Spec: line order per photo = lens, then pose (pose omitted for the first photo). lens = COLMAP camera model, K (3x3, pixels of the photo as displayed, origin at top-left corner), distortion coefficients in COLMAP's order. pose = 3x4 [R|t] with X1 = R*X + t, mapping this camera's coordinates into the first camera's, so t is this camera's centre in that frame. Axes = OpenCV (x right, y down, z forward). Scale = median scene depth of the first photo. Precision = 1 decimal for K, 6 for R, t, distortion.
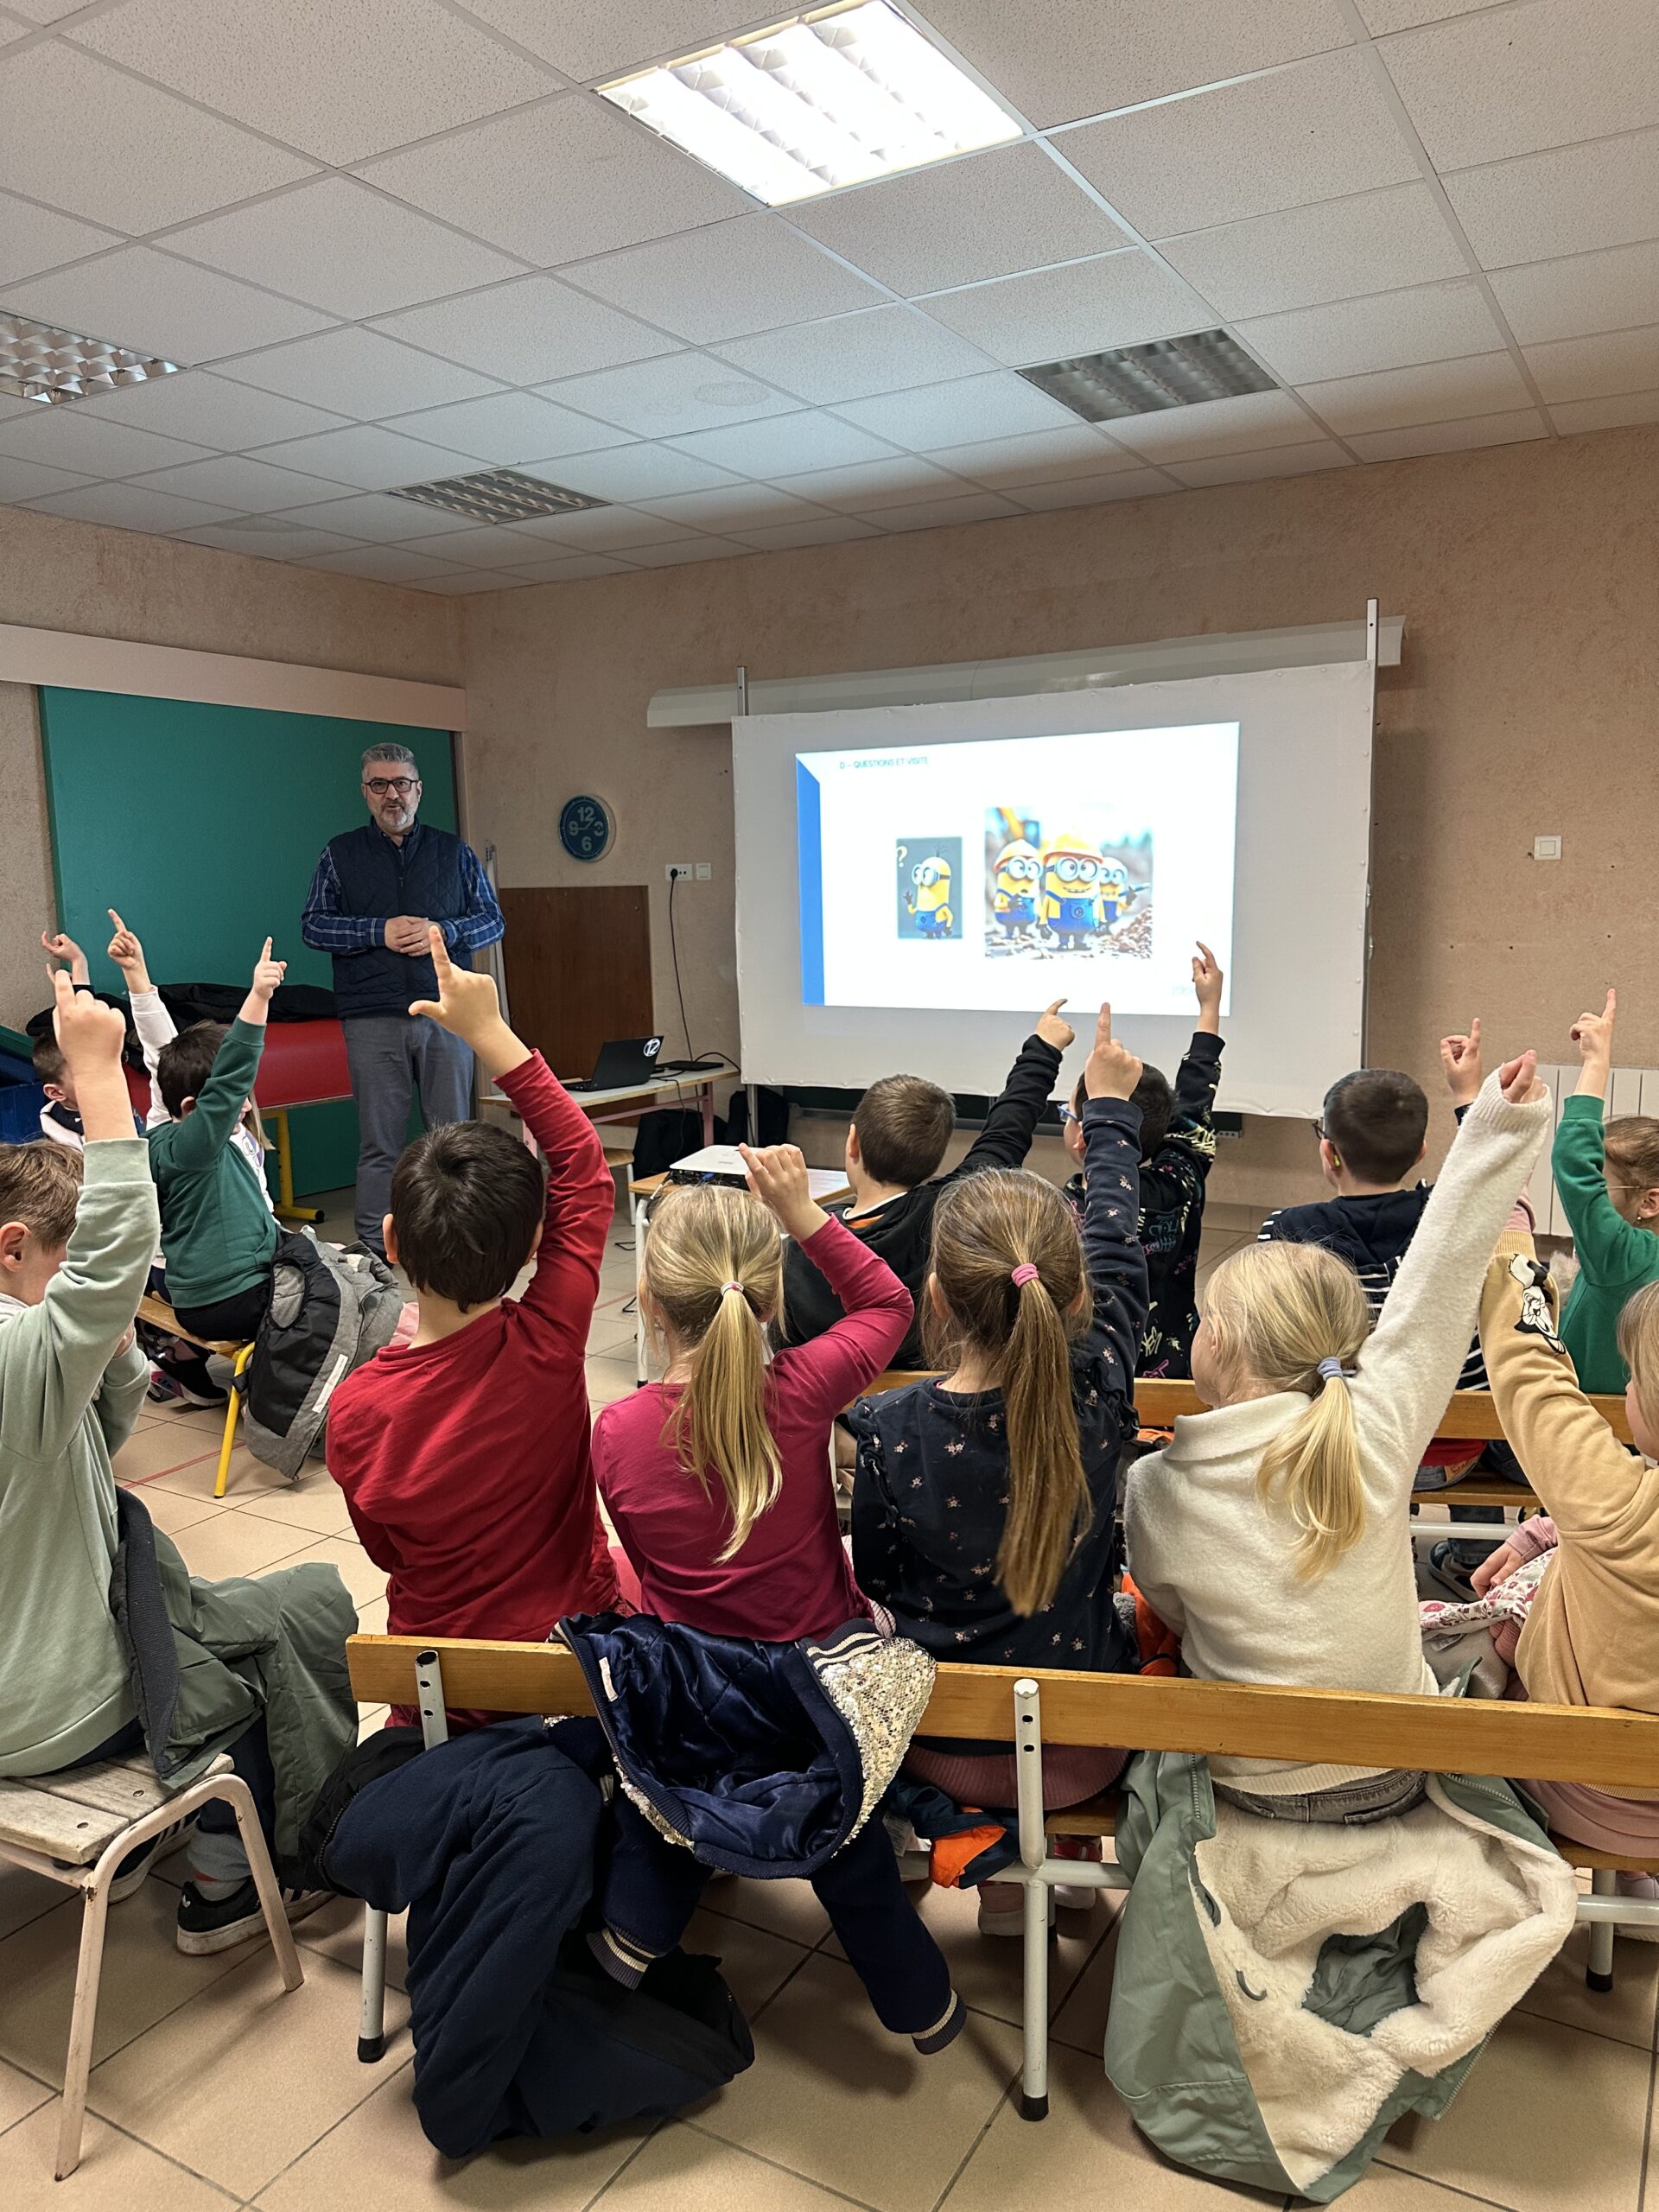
lens RADIAL K [[1553.2, 0, 829.5], [0, 1553.2, 1106.0], [0, 0, 1]] dist [0.161212, -0.321644]
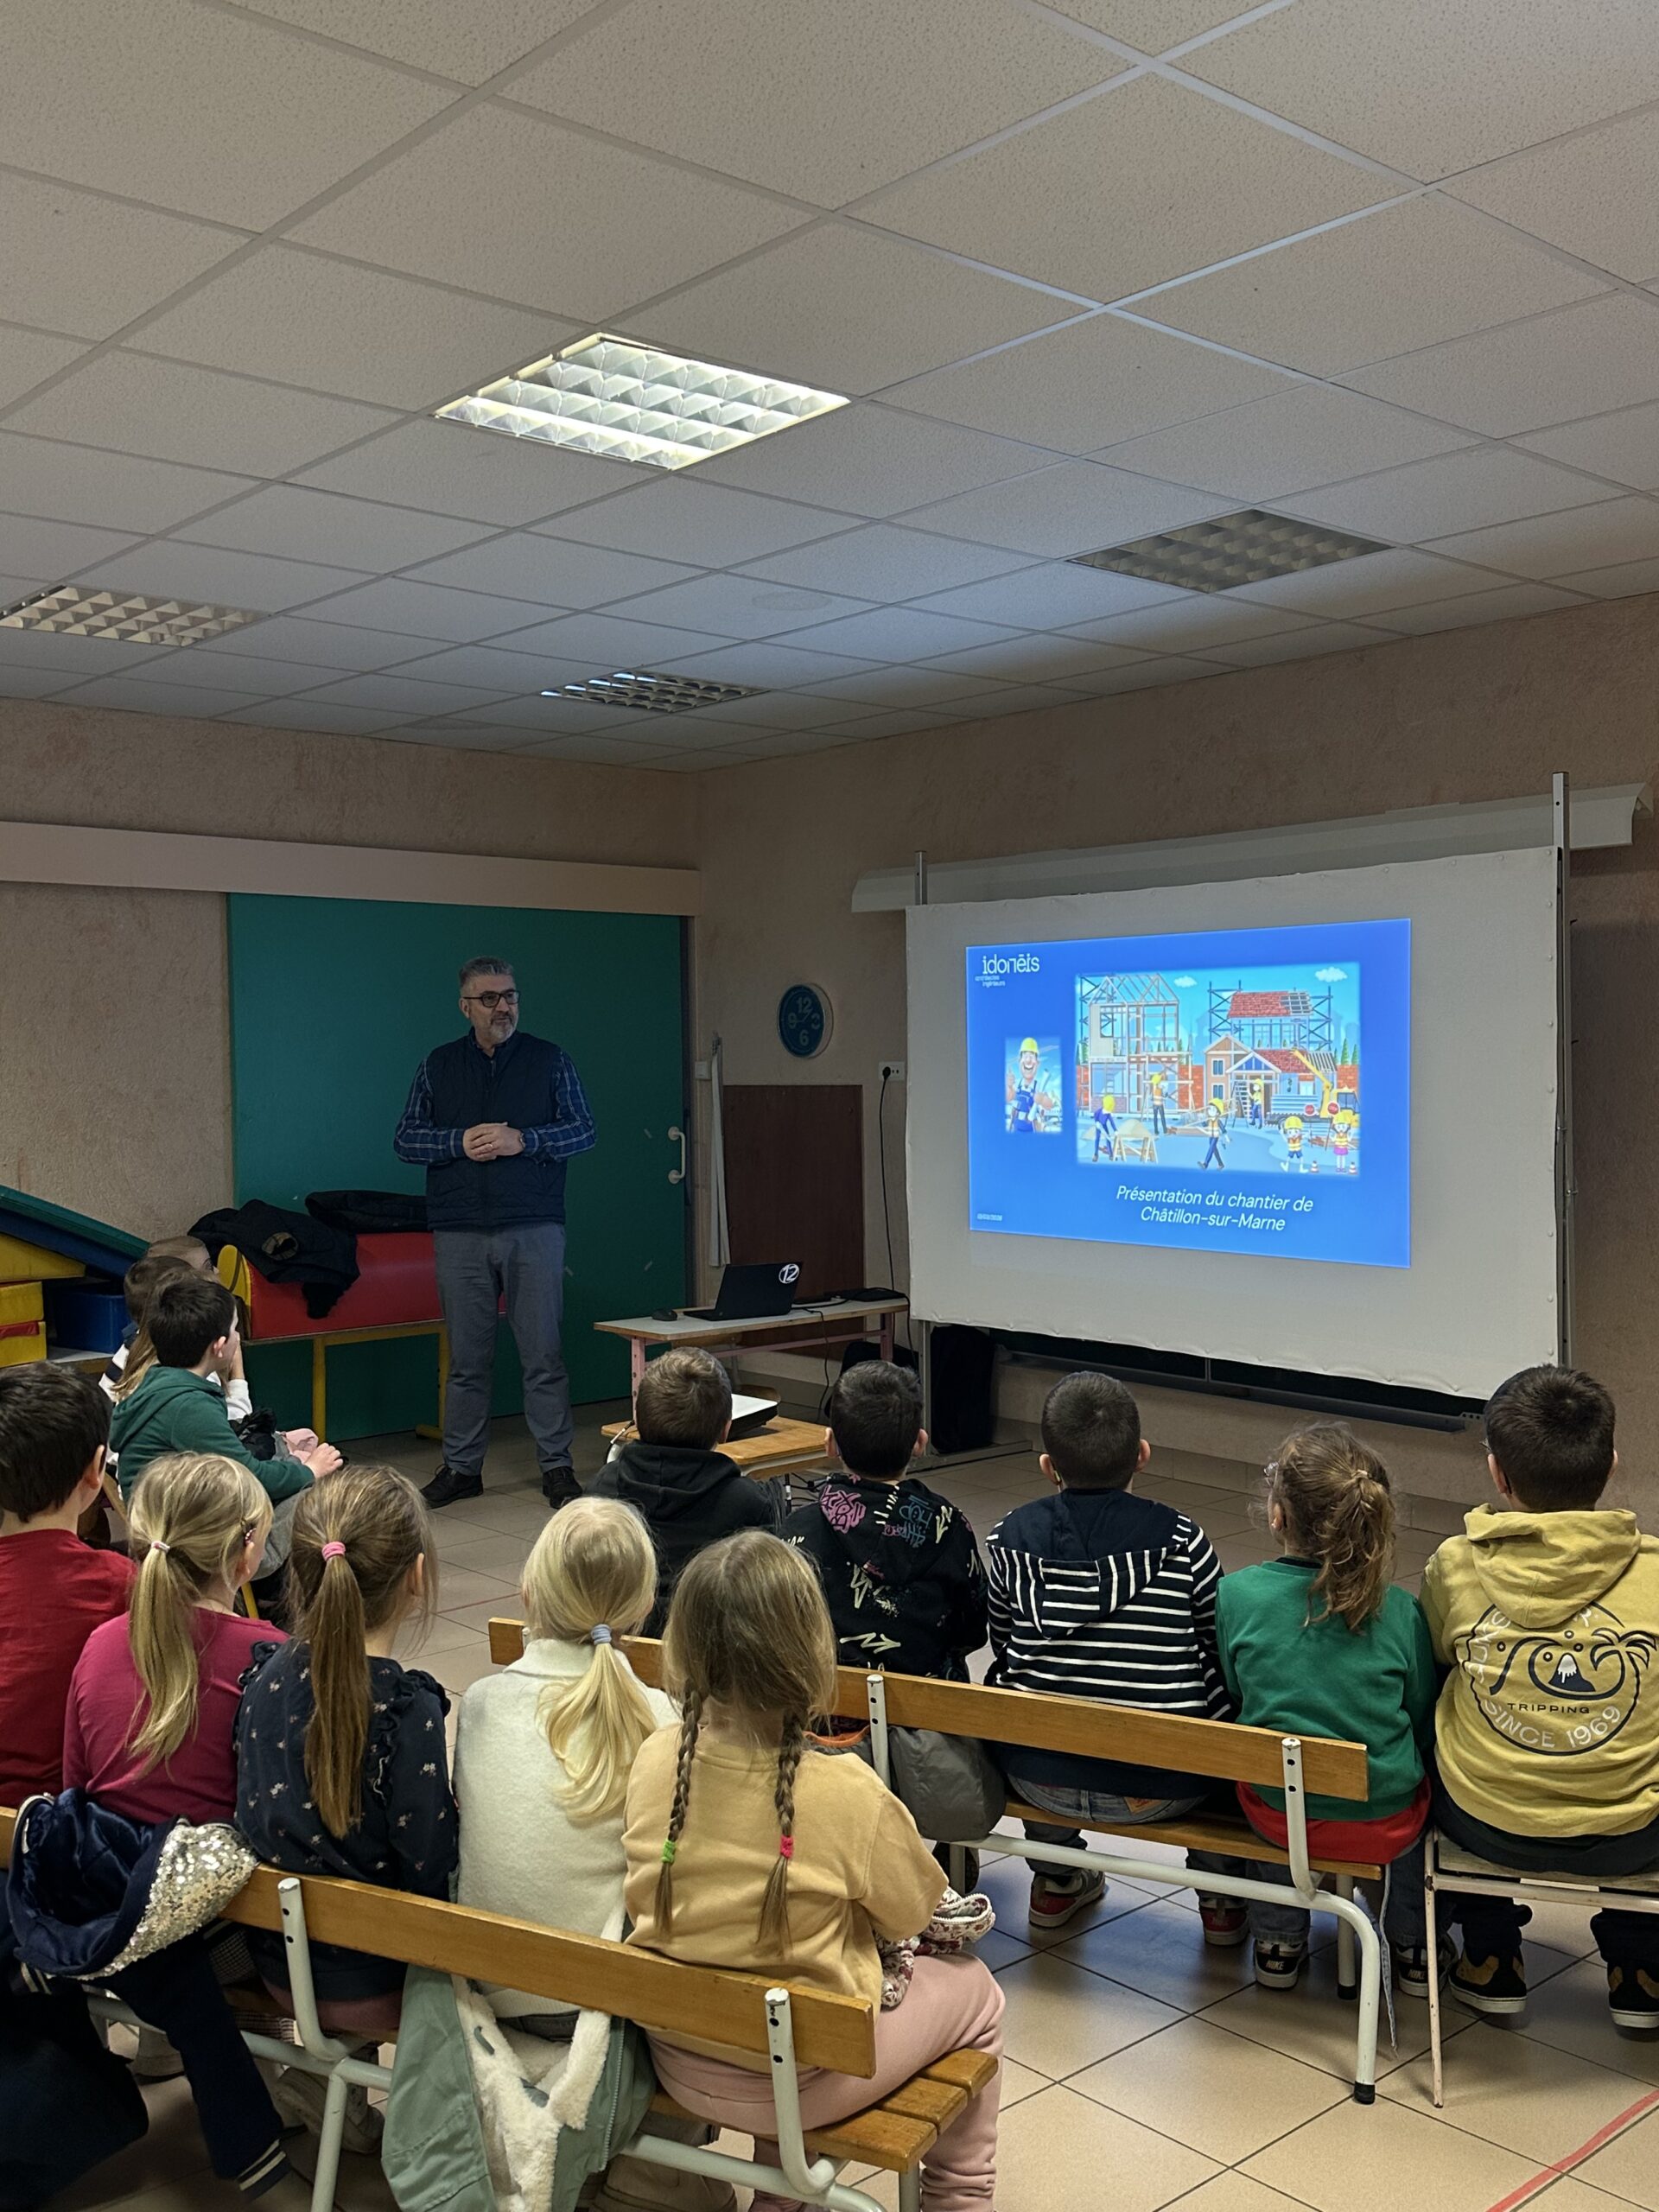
lens RADIAL K [[2052.6, 0, 829.5], [0, 2052.6, 1106.0], [0, 0, 1]] dist [0.124795, -0.000179]
pose [[0.947147, 0.015892, -0.320405, 0.273339], [-0.050367, 0.993752, -0.099599, -0.016388], [0.316820, 0.110473, 0.942030, -0.103175]]
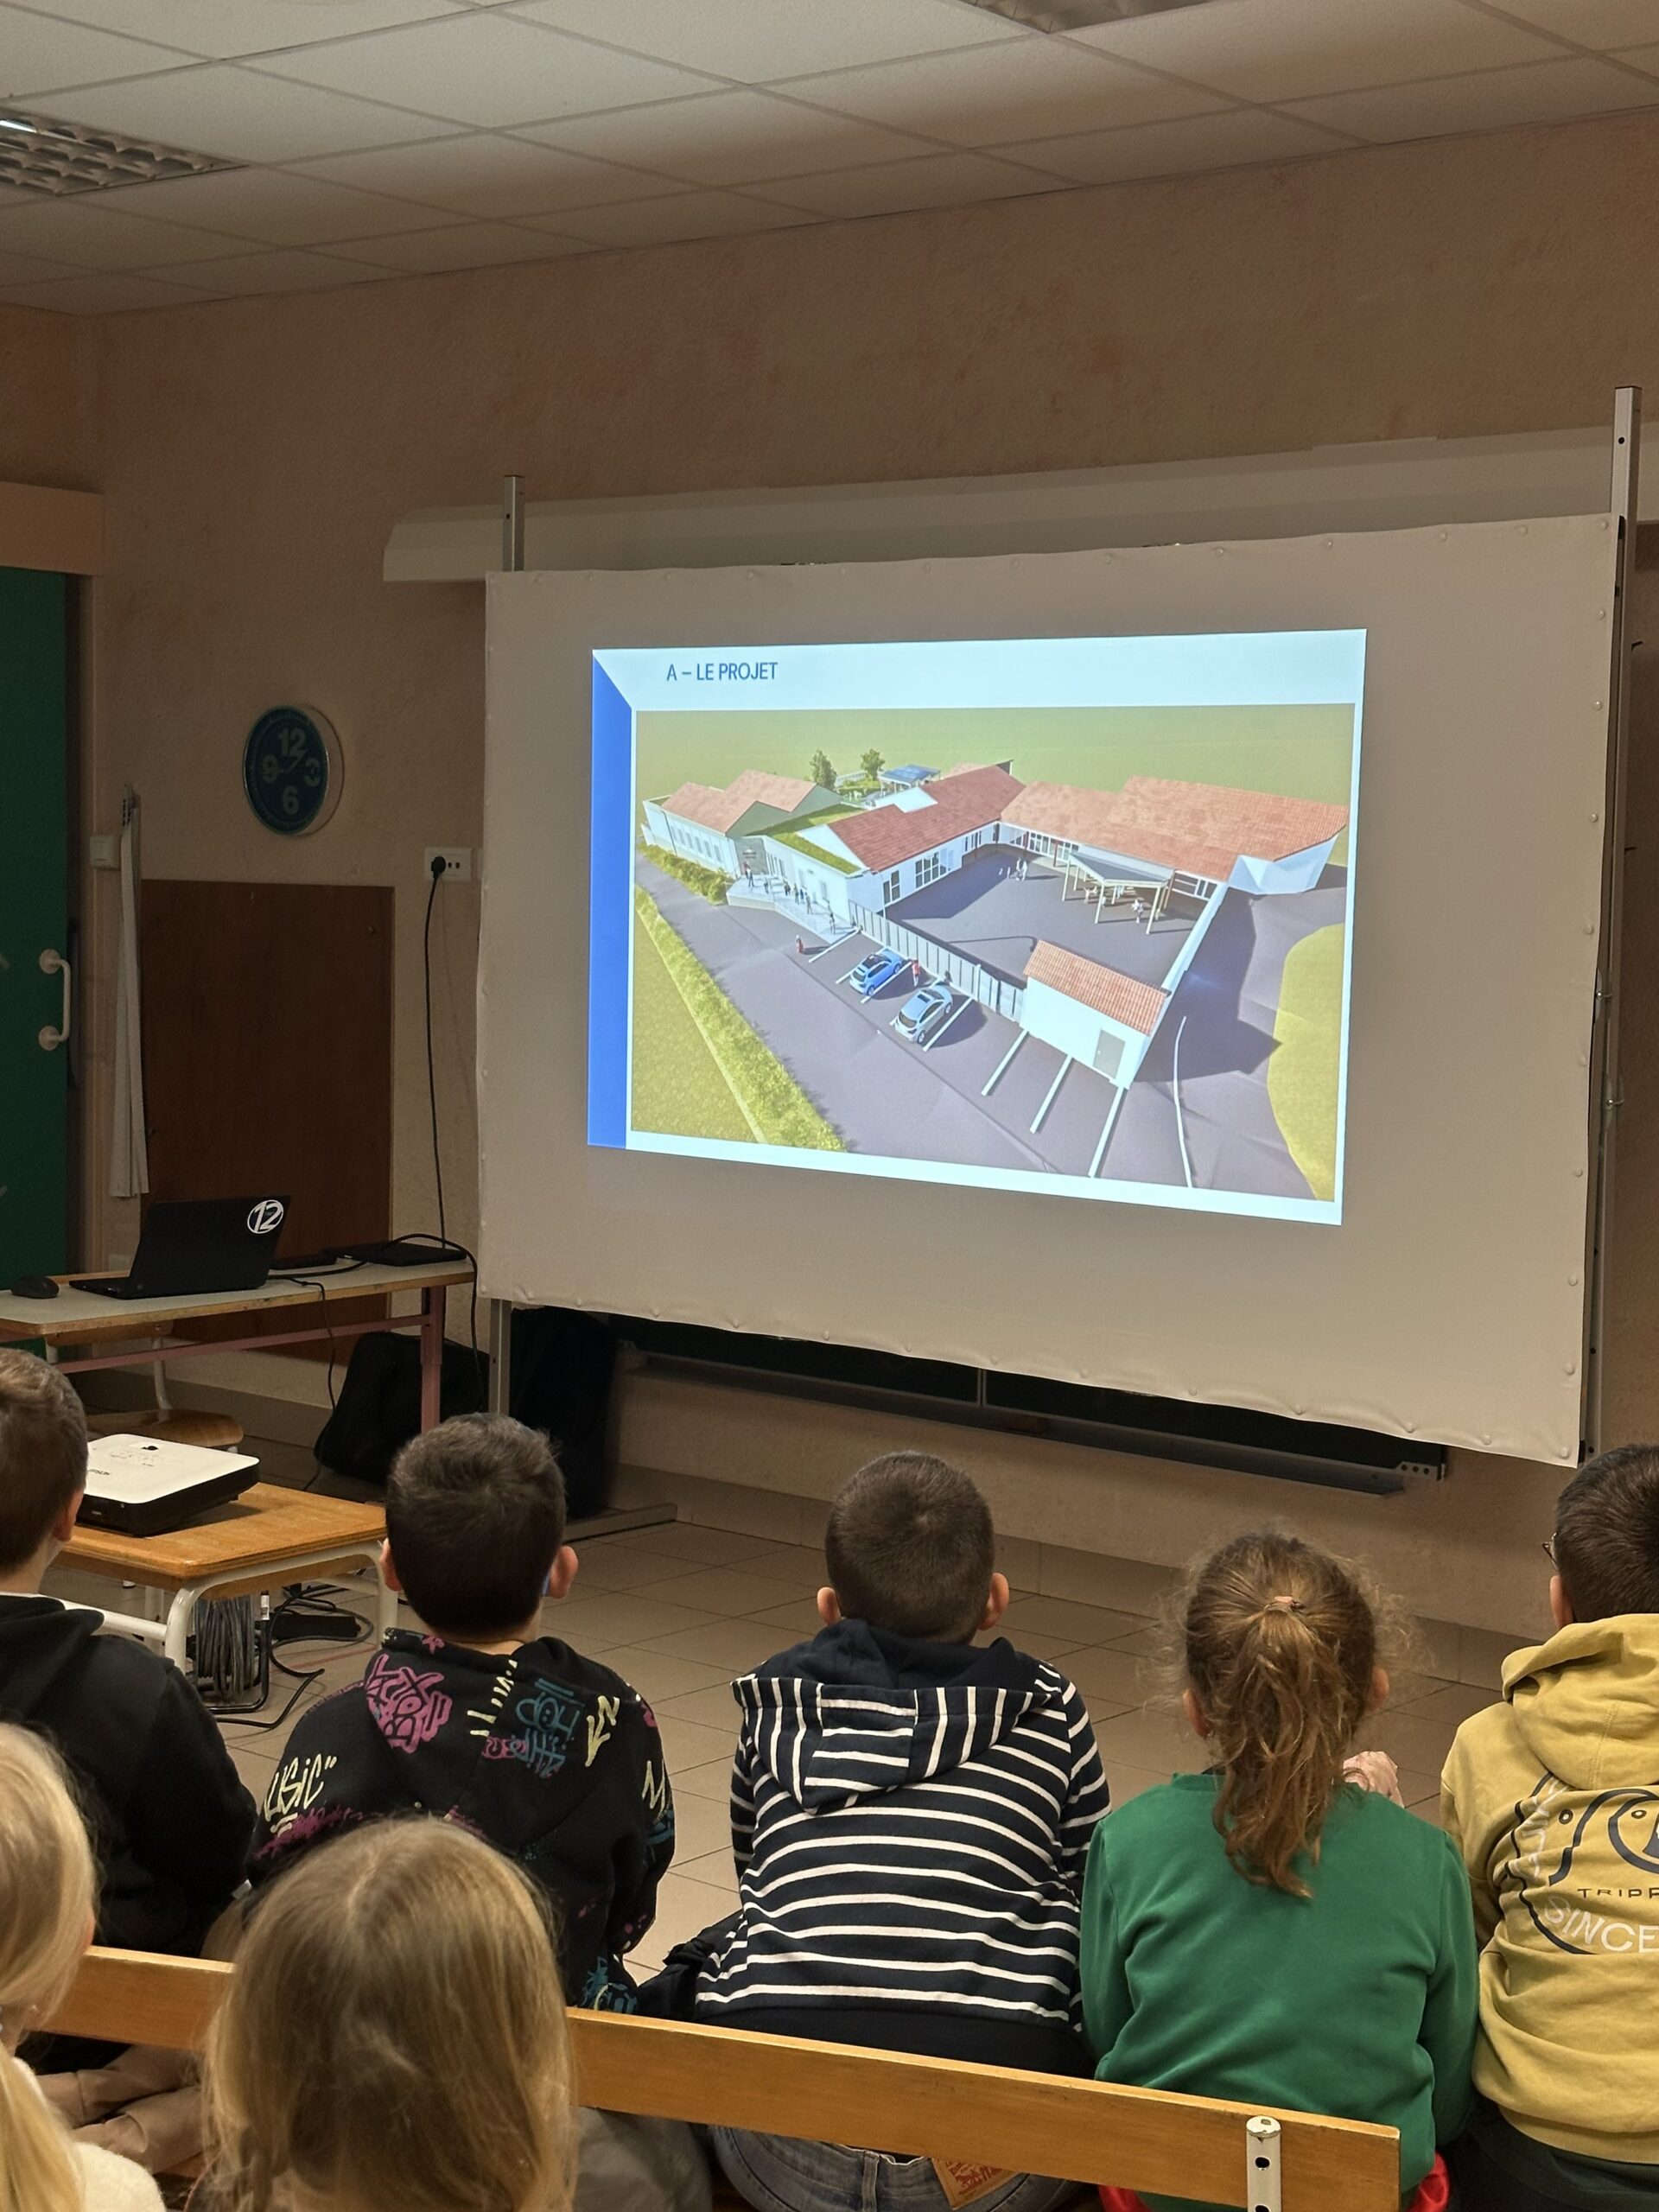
lens RADIAL K [[3305.6, 0, 829.5], [0, 3305.6, 1106.0], [0, 0, 1]] dist [0.097311, 0.087286]
pose [[0.985683, 0.051968, -0.160402, 0.227381], [-0.061498, 0.996589, -0.055028, -0.024859], [0.156995, 0.064104, 0.985517, -0.024575]]
